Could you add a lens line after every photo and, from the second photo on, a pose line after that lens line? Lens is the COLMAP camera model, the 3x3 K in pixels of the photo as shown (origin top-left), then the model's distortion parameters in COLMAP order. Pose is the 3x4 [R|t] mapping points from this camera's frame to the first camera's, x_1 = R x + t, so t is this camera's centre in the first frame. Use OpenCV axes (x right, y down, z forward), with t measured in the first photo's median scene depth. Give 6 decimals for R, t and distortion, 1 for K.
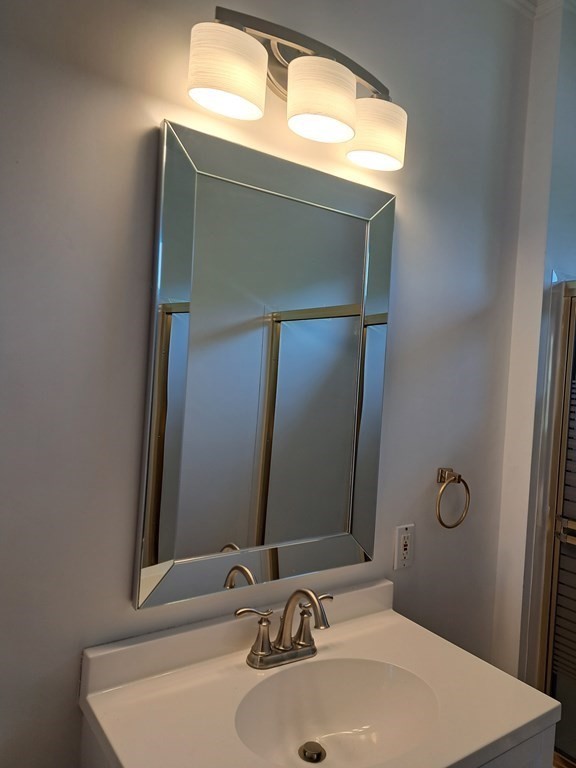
lens RADIAL K [[536.5, 0, 286.9], [0, 536.5, 373.9], [0, 0, 1]] dist [0.085848, -0.088168]
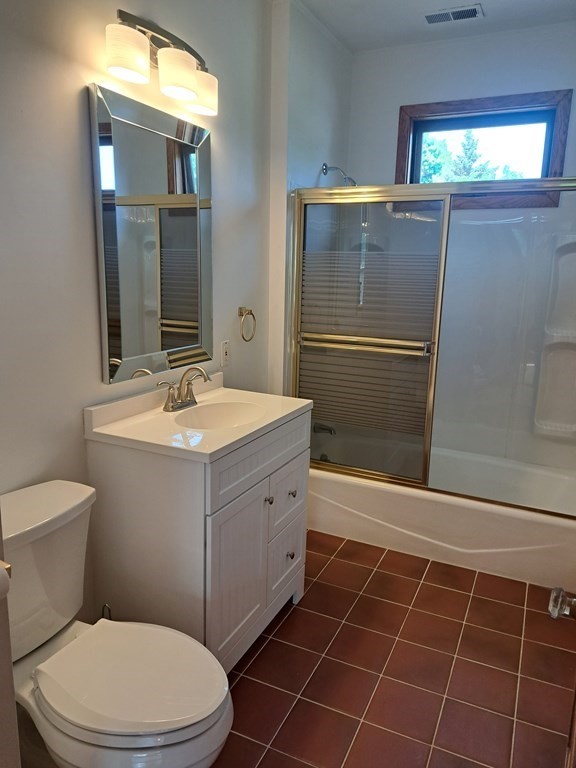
lens RADIAL K [[536.5, 0, 286.9], [0, 536.5, 373.9], [0, 0, 1]] dist [0.085848, -0.088168]
pose [[0.874435, -0.135179, 0.465929, -0.487710], [0.037836, 0.976473, 0.212293, 0.038160], [-0.483665, -0.168007, 0.858977, -0.656177]]
